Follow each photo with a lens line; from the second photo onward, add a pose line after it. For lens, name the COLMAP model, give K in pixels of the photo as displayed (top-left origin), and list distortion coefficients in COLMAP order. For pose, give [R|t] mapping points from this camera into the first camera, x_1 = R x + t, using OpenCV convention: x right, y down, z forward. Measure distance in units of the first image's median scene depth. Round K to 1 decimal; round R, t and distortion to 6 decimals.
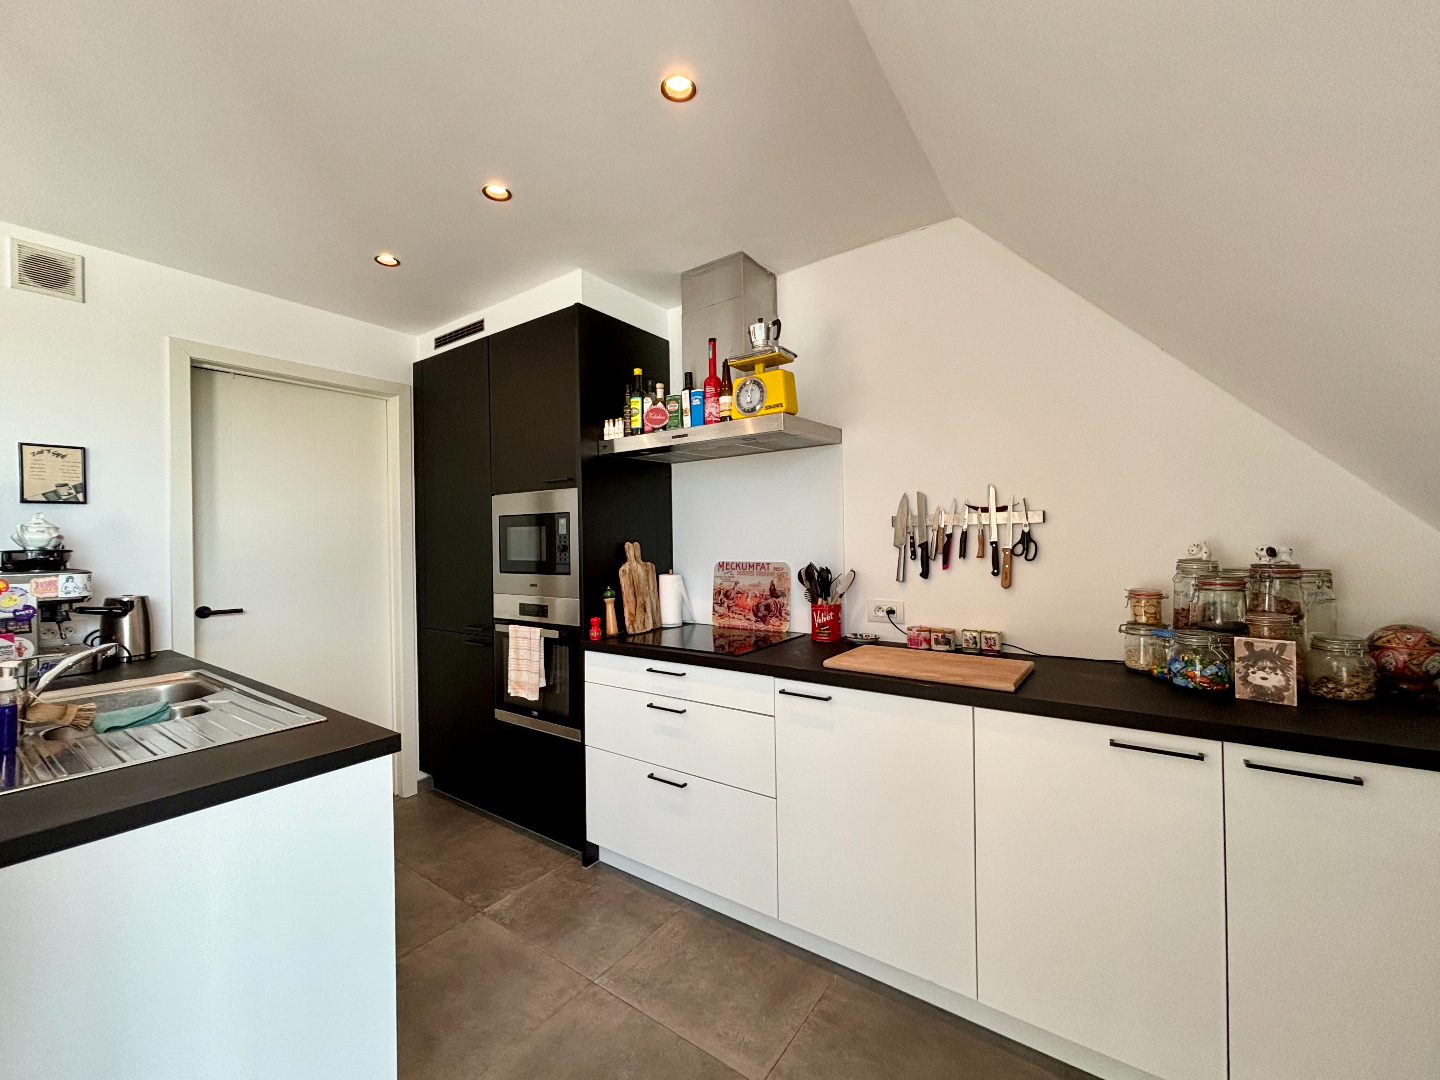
lens RADIAL K [[580.8, 0, 720.0], [0, 580.8, 540.0], [0, 0, 1]] dist [0.022746, -0.013233]
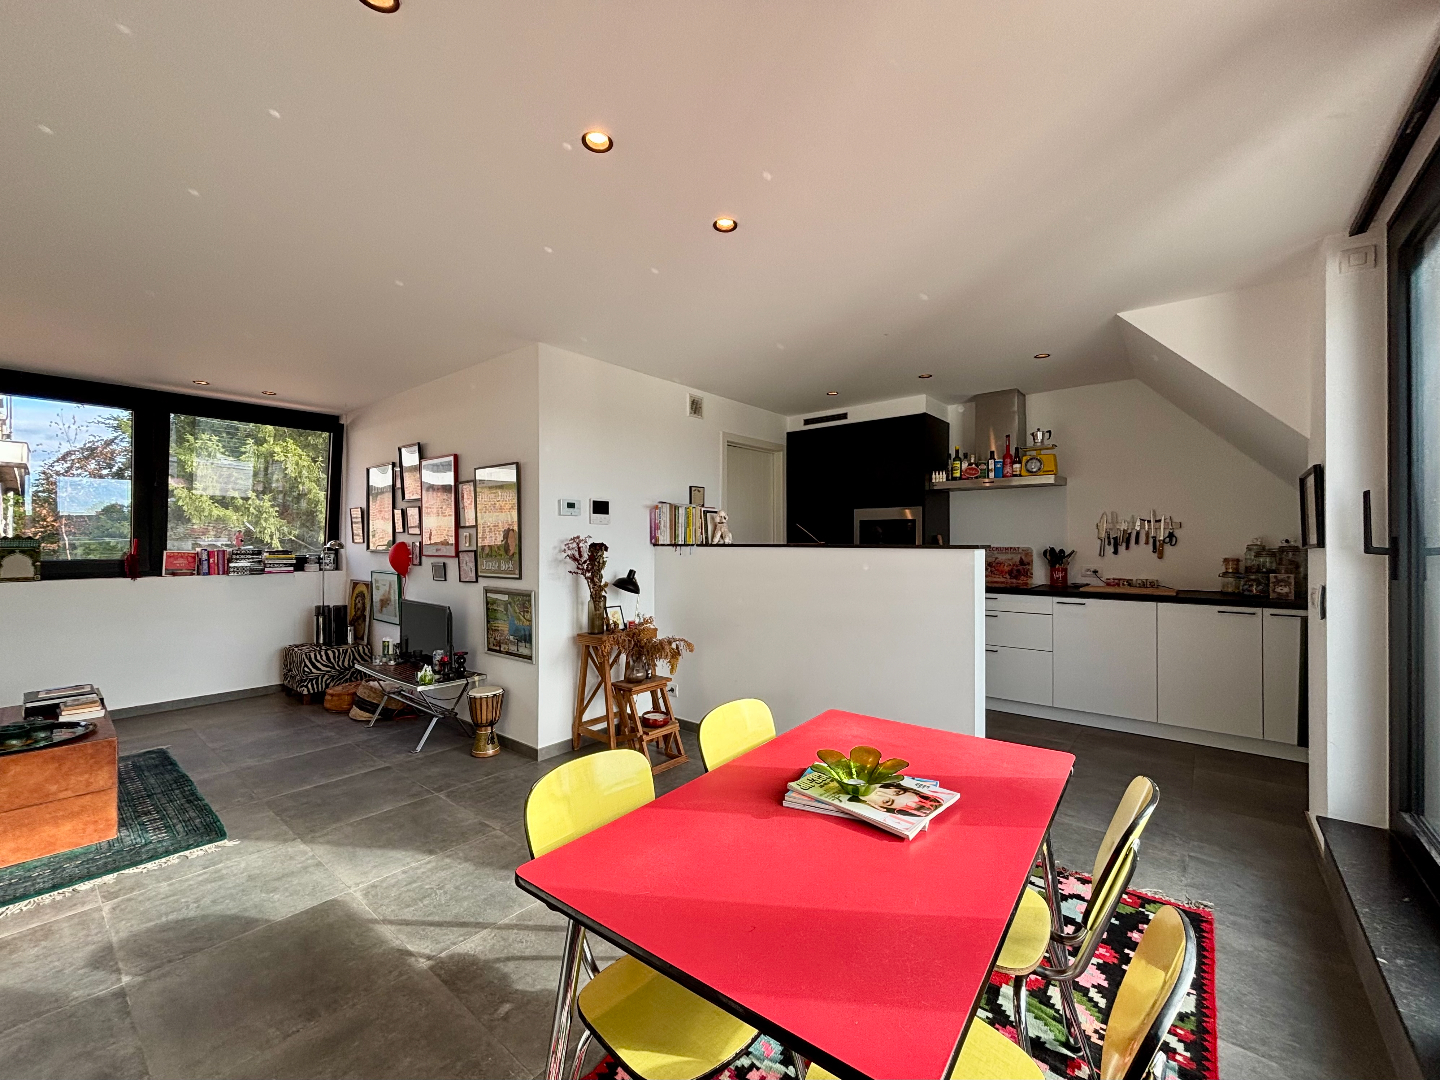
lens RADIAL K [[592.9, 0, 720.0], [0, 592.9, 540.0], [0, 0, 1]] dist [0.001376, -0.000058]
pose [[0.997606, 0.012116, -0.068082, -0.875448], [-0.012146, 0.999926, -0.000021, 0.032148], [0.068077, 0.000847, 0.997680, -1.142012]]
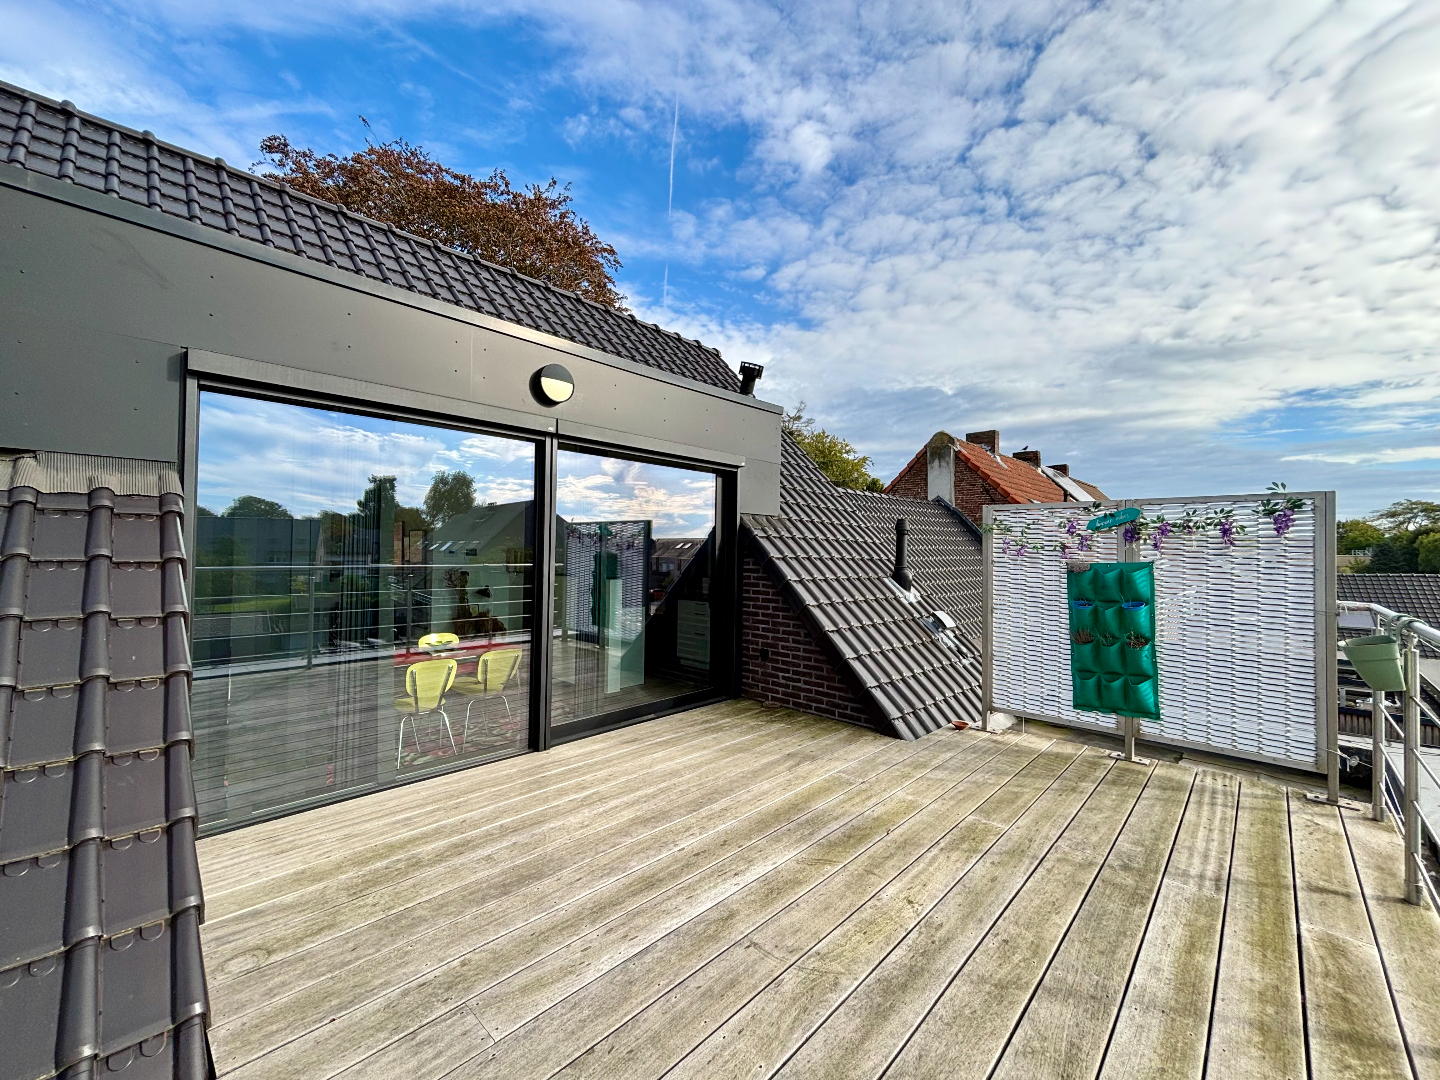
lens RADIAL K [[580.8, 0, 720.0], [0, 580.8, 540.0], [0, 0, 1]] dist [0.022746, -0.013233]
pose [[0.989585, 0.019238, -0.142660, 0.527198], [-0.022448, 0.999529, -0.020921, -0.093385], [0.142190, 0.023905, 0.989551, -2.477067]]
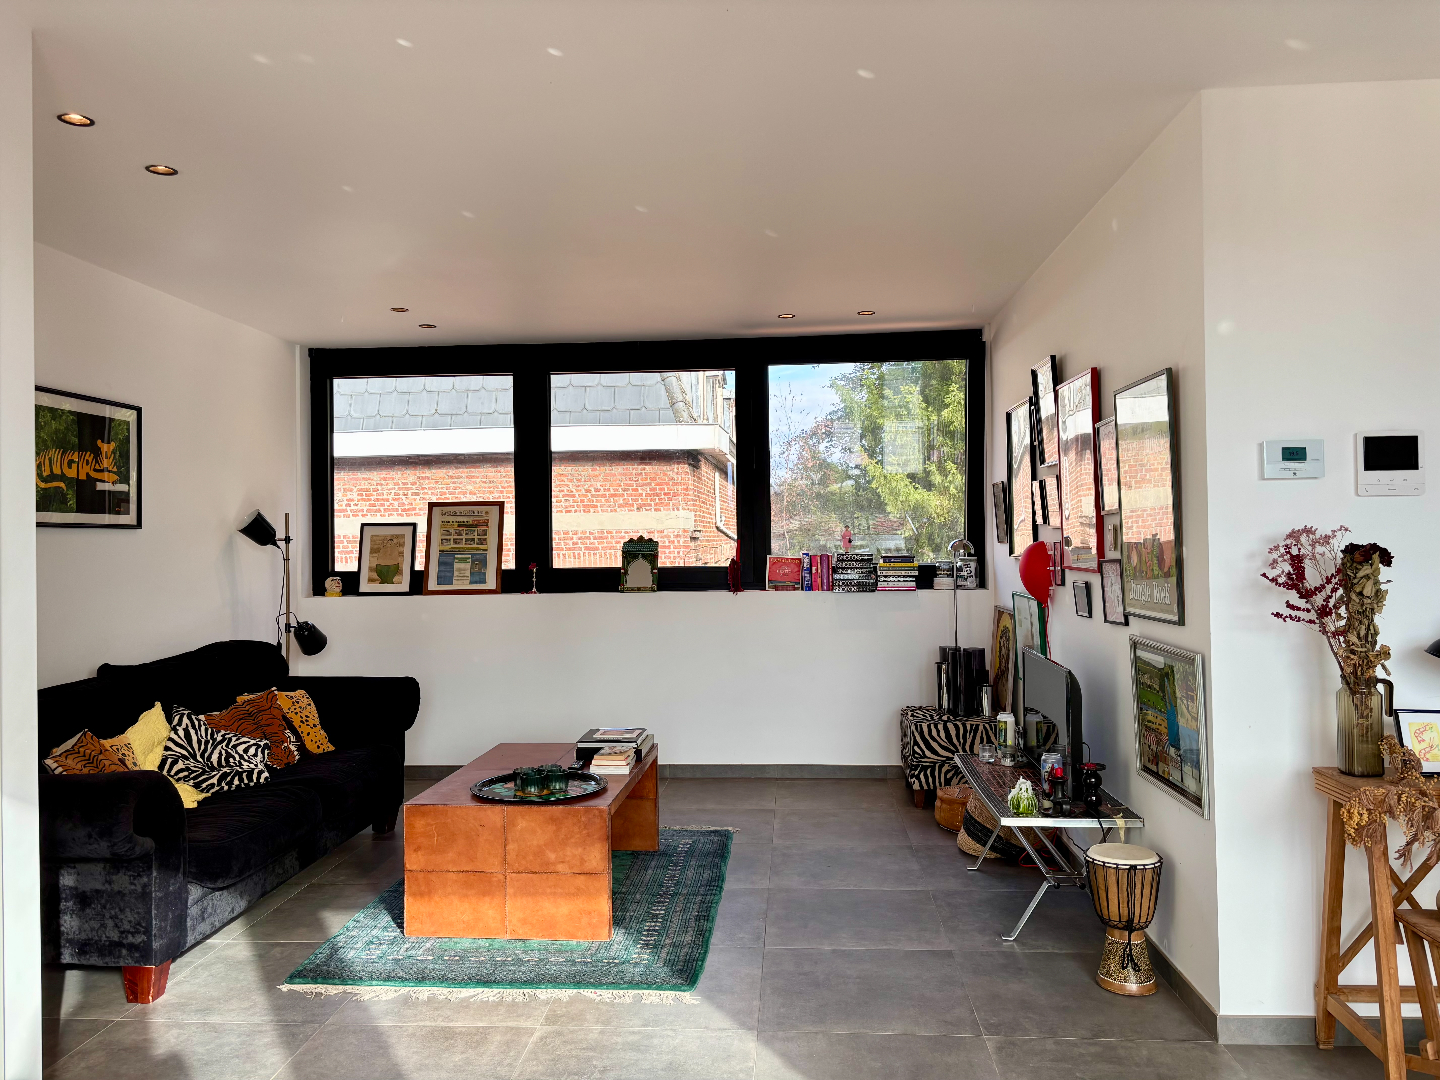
lens RADIAL K [[1095.3, 0, 714.2], [0, 1095.3, 524.4], [0, 0, 1]] dist [0.007136, 0.001694]
pose [[0.518524, -0.005177, -0.855047, -0.654678], [0.006340, 0.999977, -0.002210, 0.020335], [0.855040, -0.004274, 0.518545, -0.746594]]
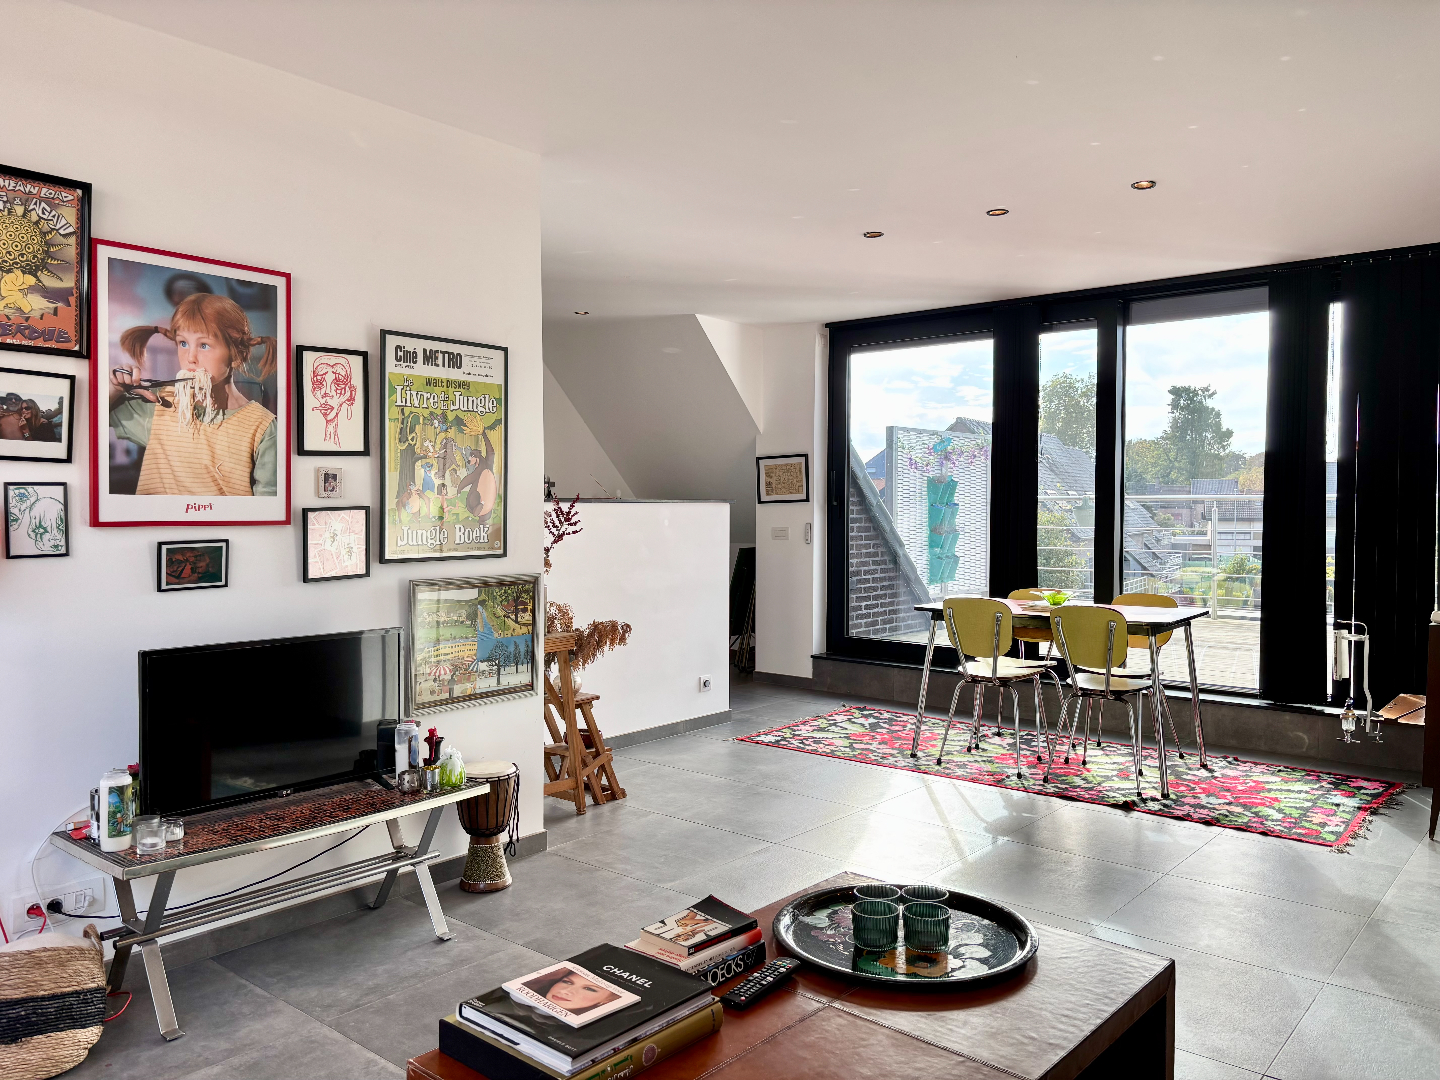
lens RADIAL K [[1095.3, 0, 714.2], [0, 1095.3, 524.4], [0, 0, 1]] dist [0.007136, 0.001694]
pose [[0.078076, -0.006969, 0.996923, -3.298086], [-0.007991, 0.999939, 0.007616, 0.083601], [-0.996915, -0.008561, 0.078016, 0.035468]]
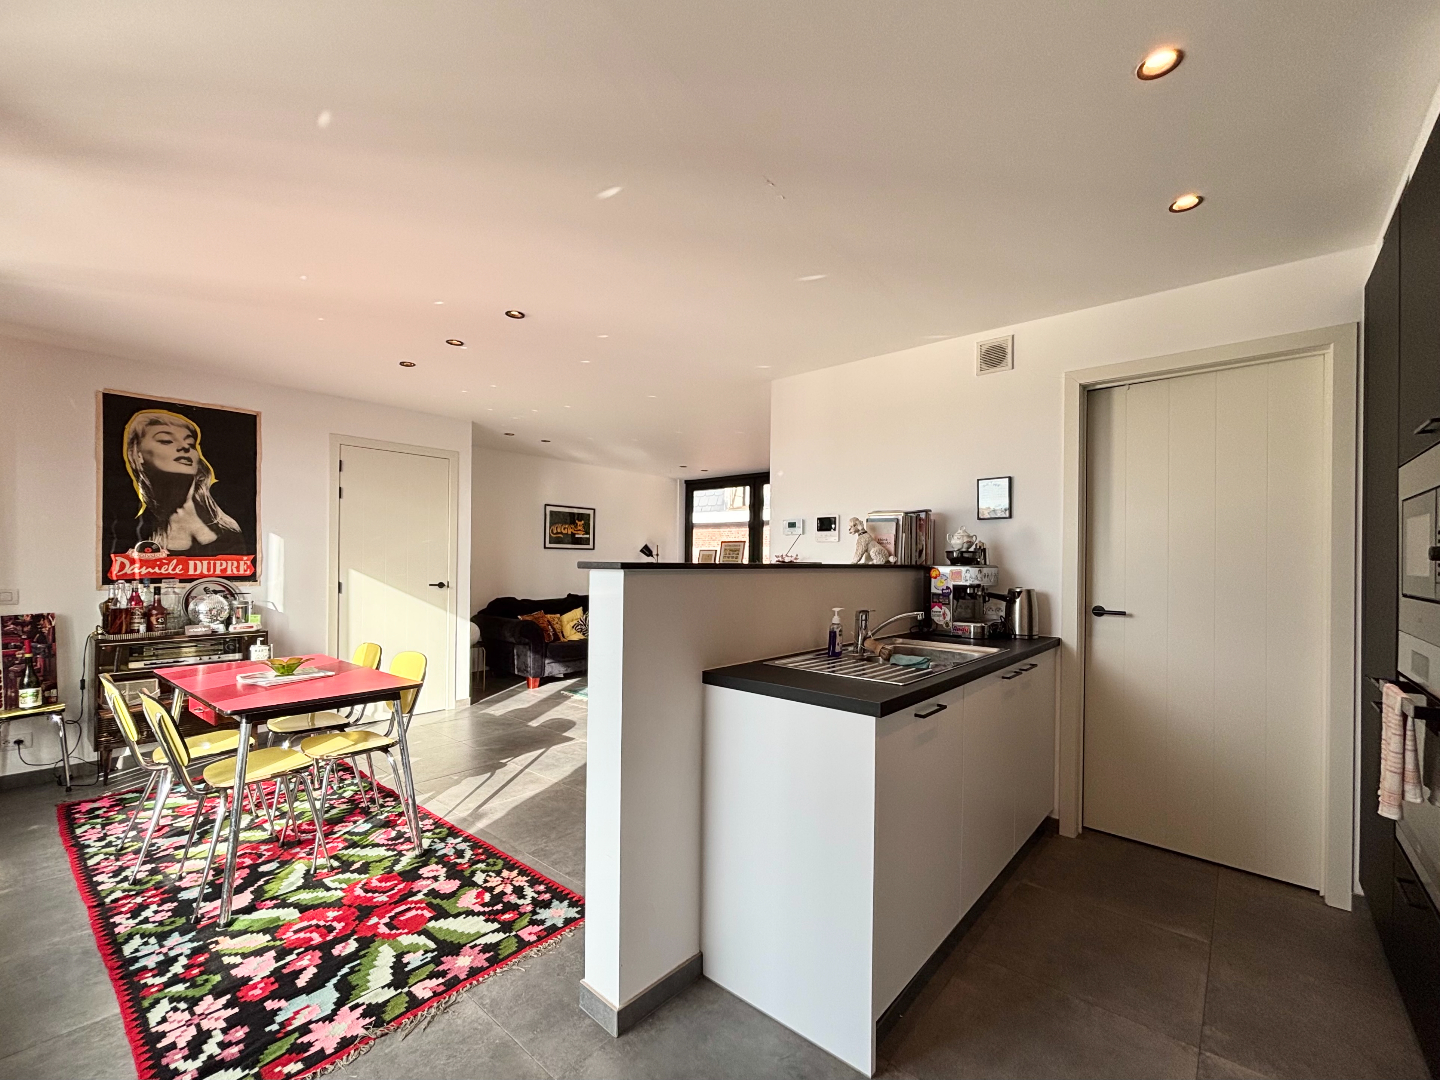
lens RADIAL K [[621.9, 0, 715.3], [0, 621.9, 554.7], [0, 0, 1]] dist [-0.002540, -0.000920]
pose [[-0.100918, 0.002117, -0.994892, 0.410254], [-0.010477, 0.999940, 0.003191, 0.025196], [0.994840, 0.010745, -0.100890, 0.468749]]
